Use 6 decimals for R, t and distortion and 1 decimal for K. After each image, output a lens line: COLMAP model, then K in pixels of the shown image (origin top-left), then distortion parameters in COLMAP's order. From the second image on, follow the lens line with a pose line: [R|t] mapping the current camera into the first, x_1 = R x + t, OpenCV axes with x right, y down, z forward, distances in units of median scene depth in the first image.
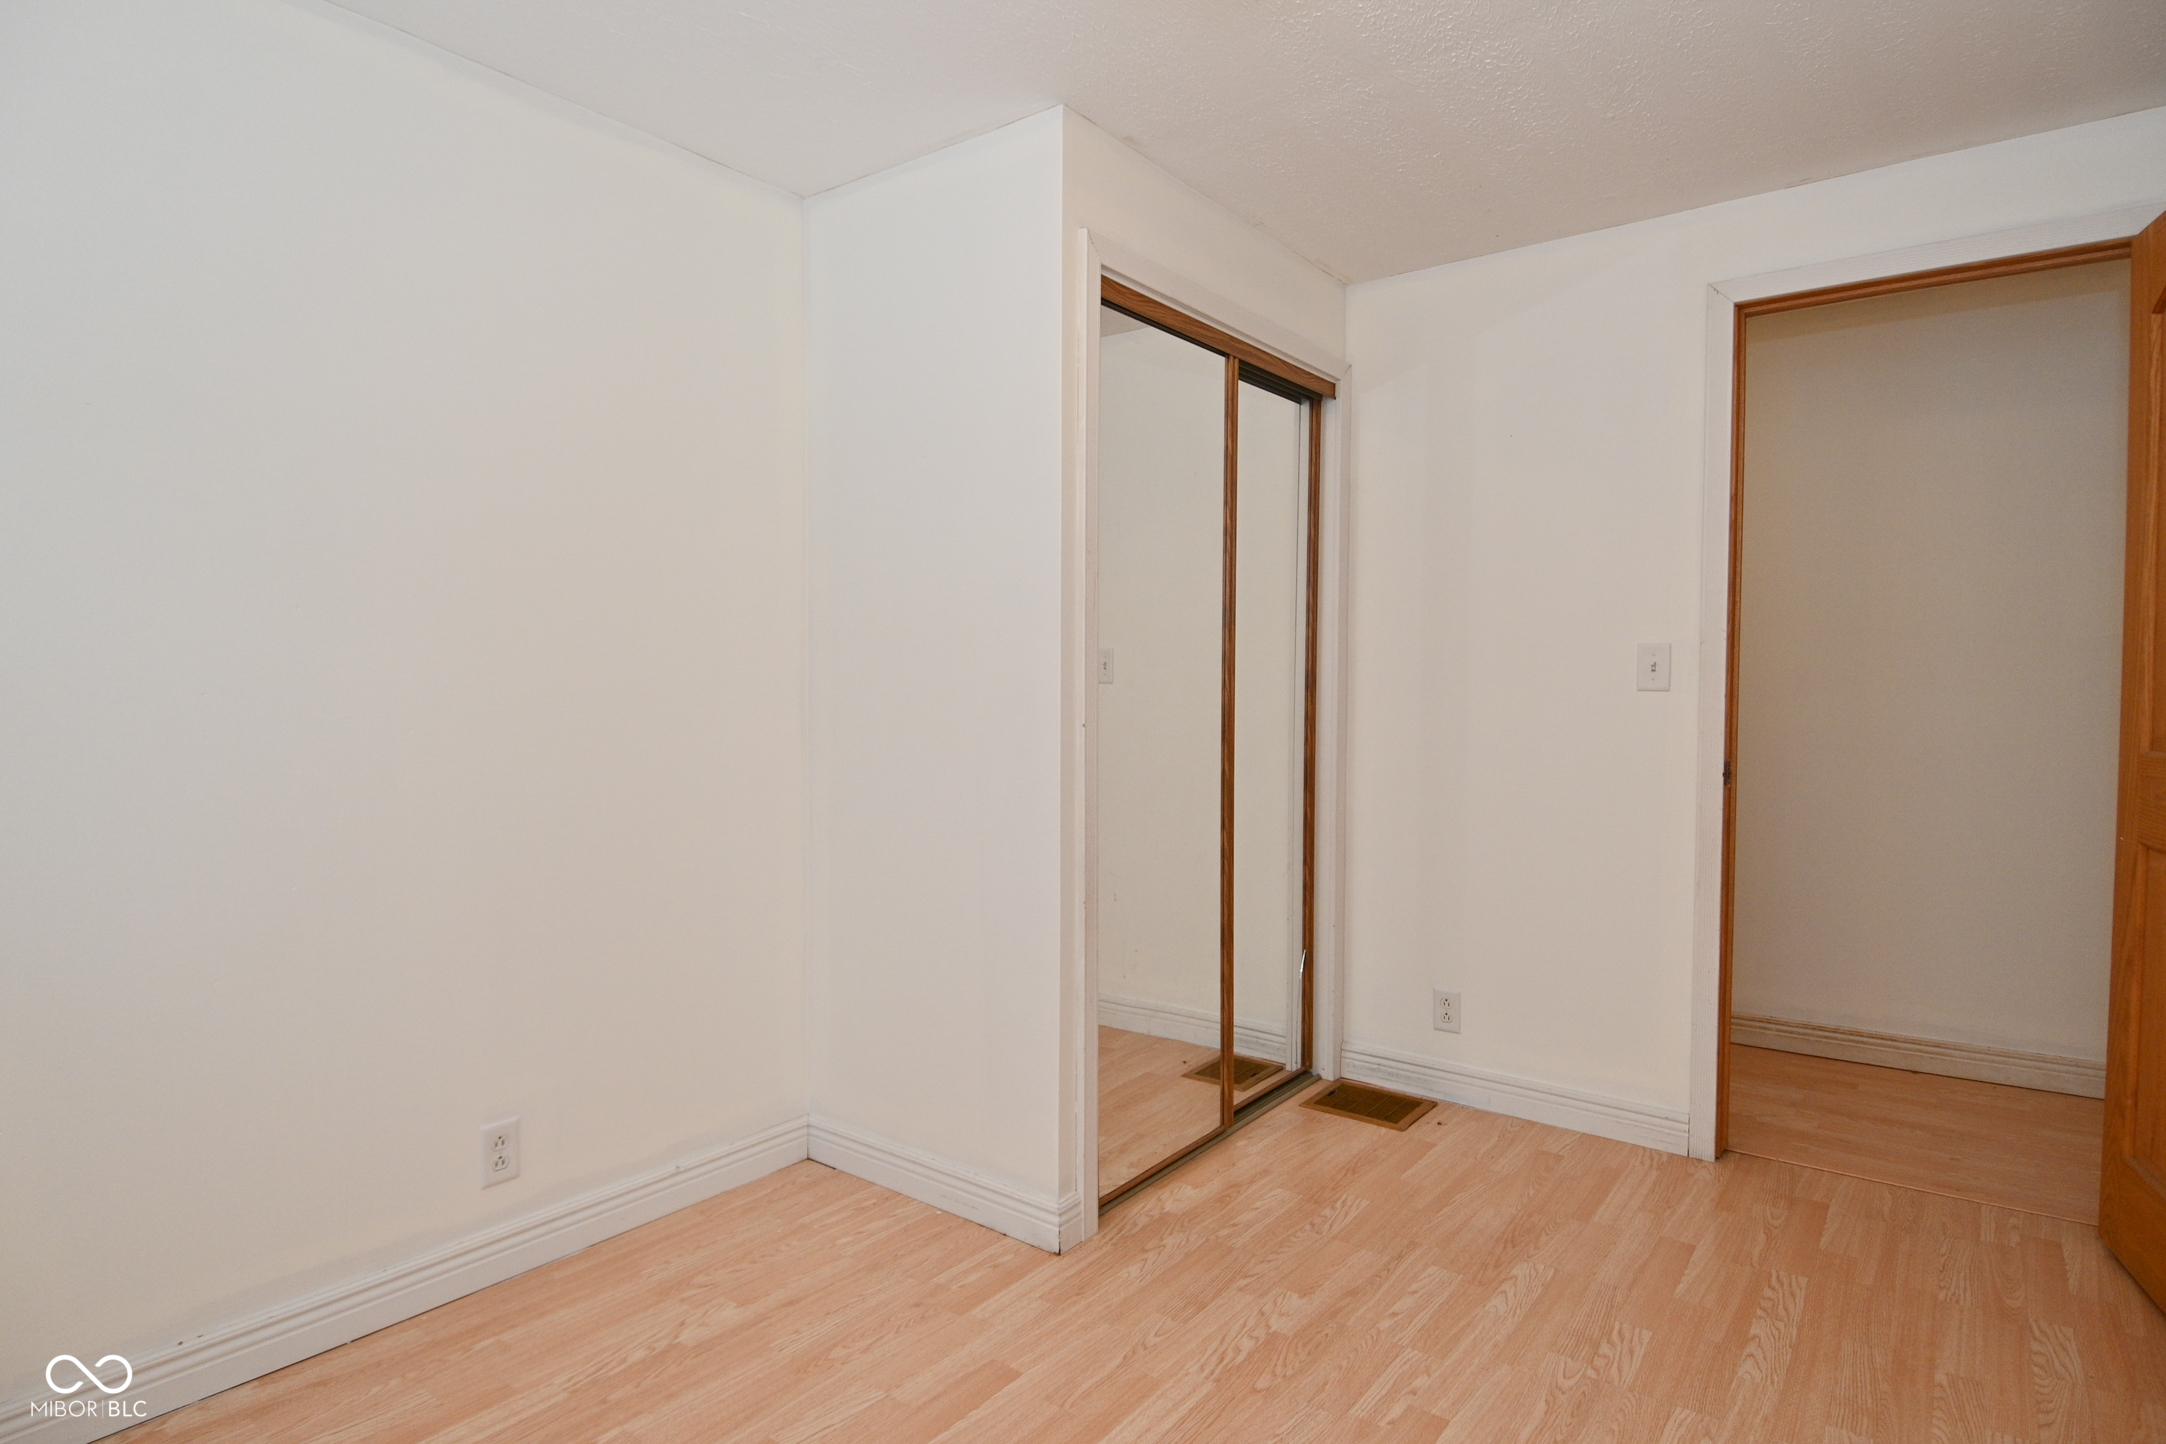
lens RADIAL K [[1140.2, 0, 1086.2], [0, 1140.2, 711.0], [0, 0, 1]] dist [0.020219, -0.029241]
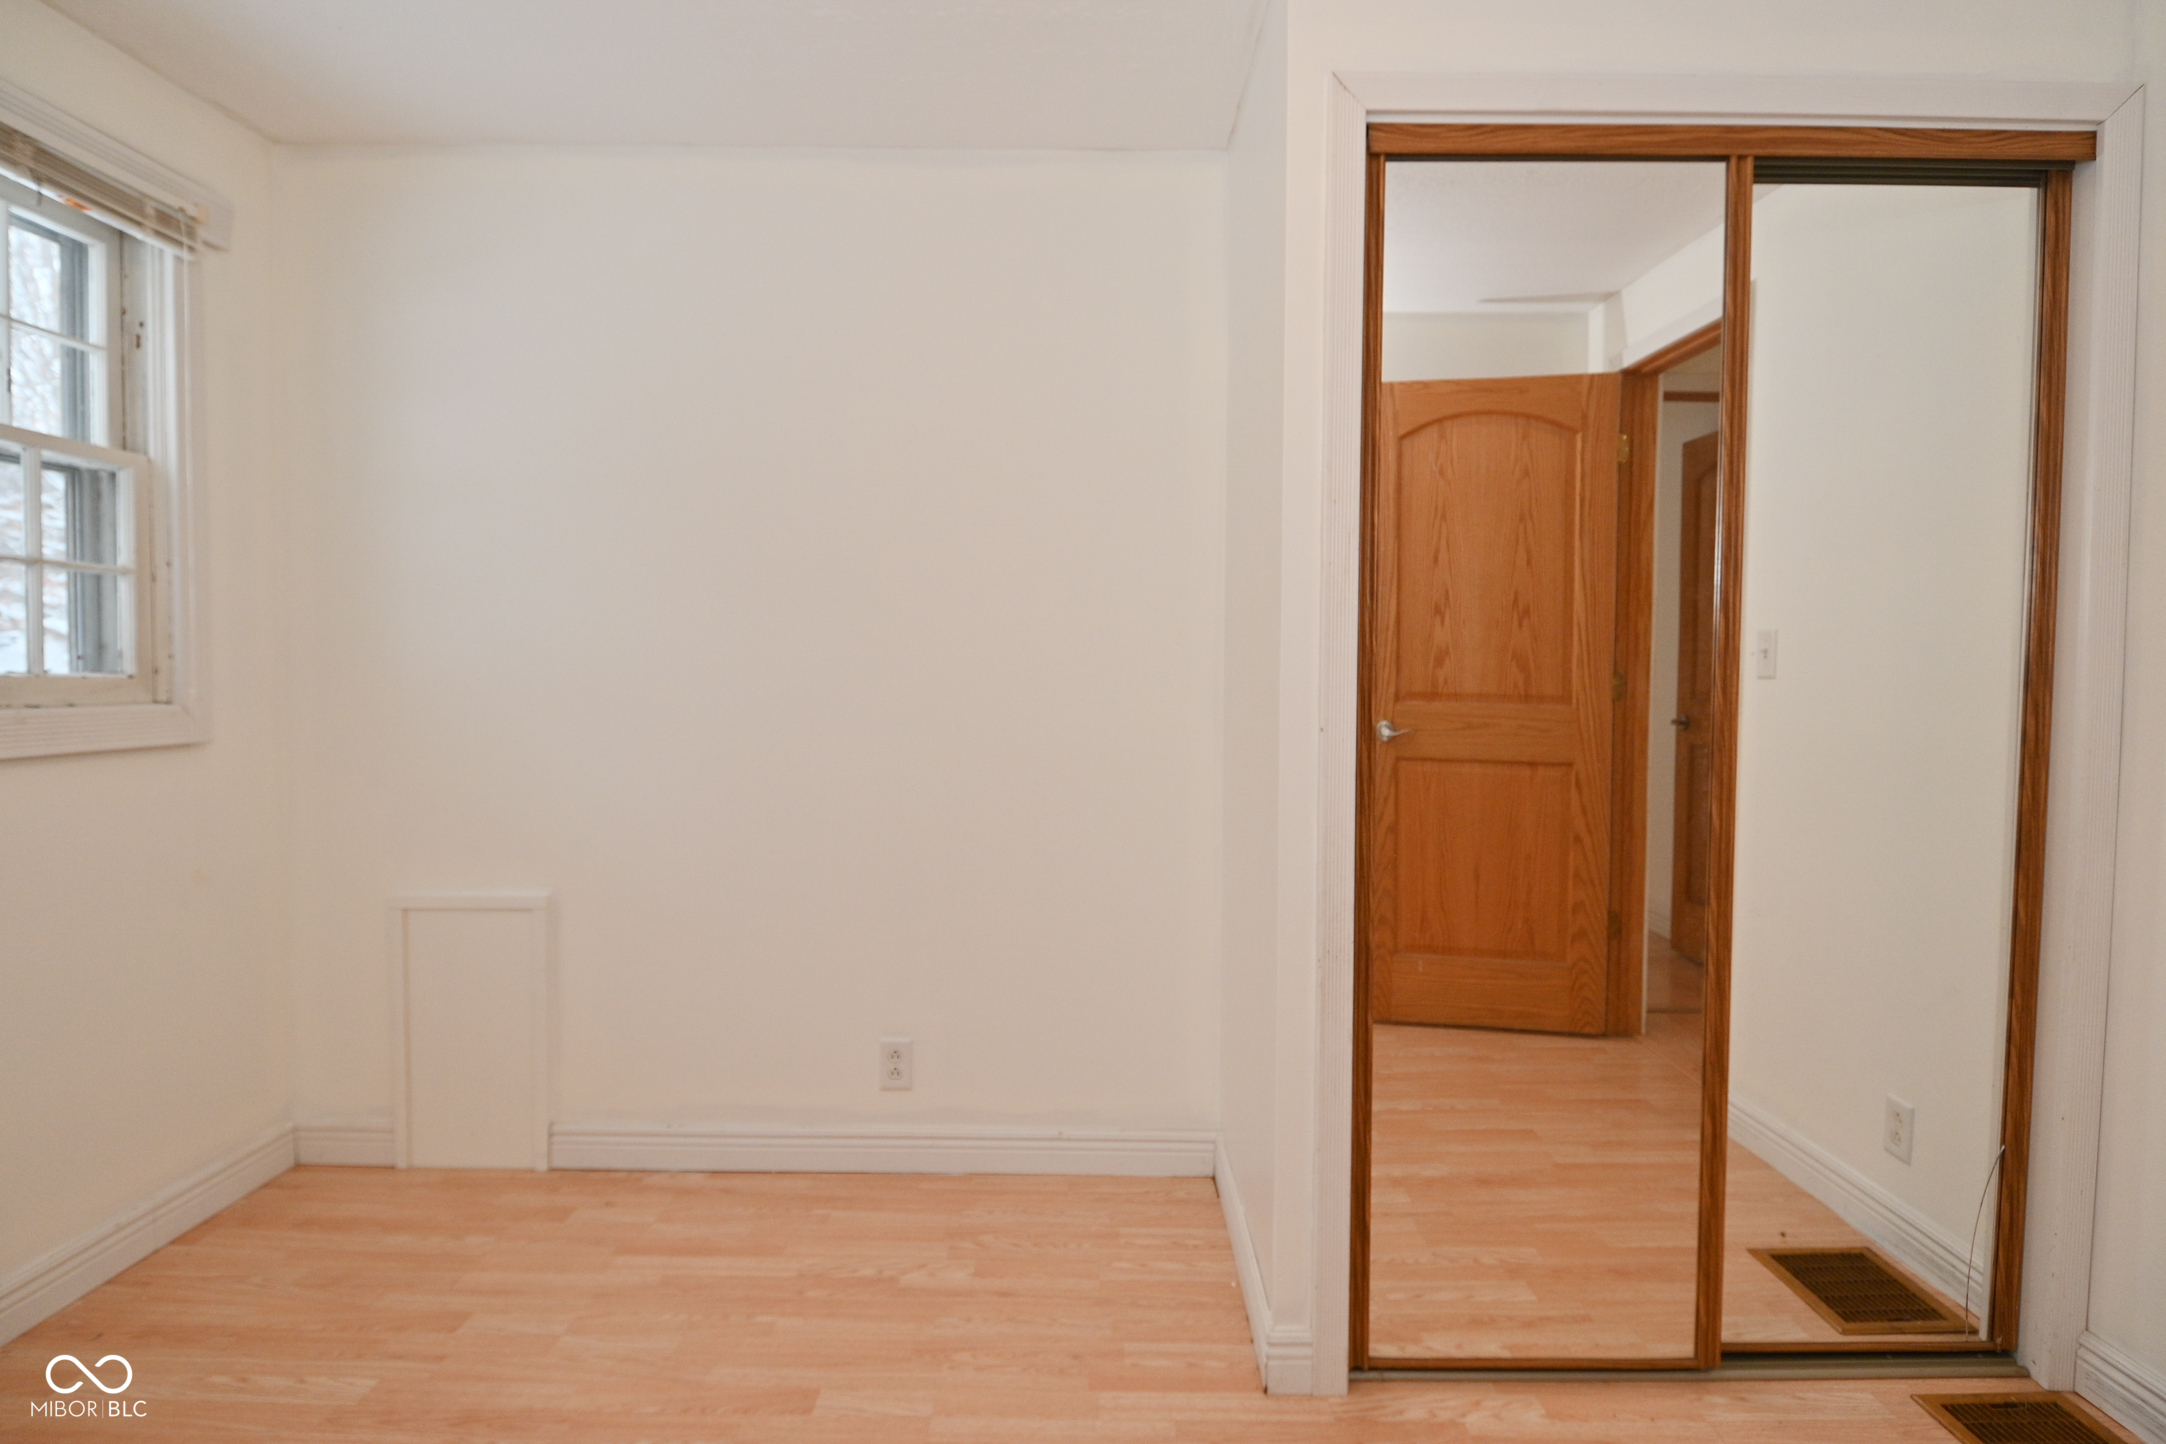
lens RADIAL K [[1129.3, 0, 1089.2], [0, 1129.3, 710.4], [0, 0, 1]] dist [0.019222, -0.024285]
pose [[0.611636, 0.031139, -0.790526, 0.476673], [-0.027389, 0.999460, 0.018178, -0.007774], [0.790665, 0.010533, 0.612159, 0.391424]]
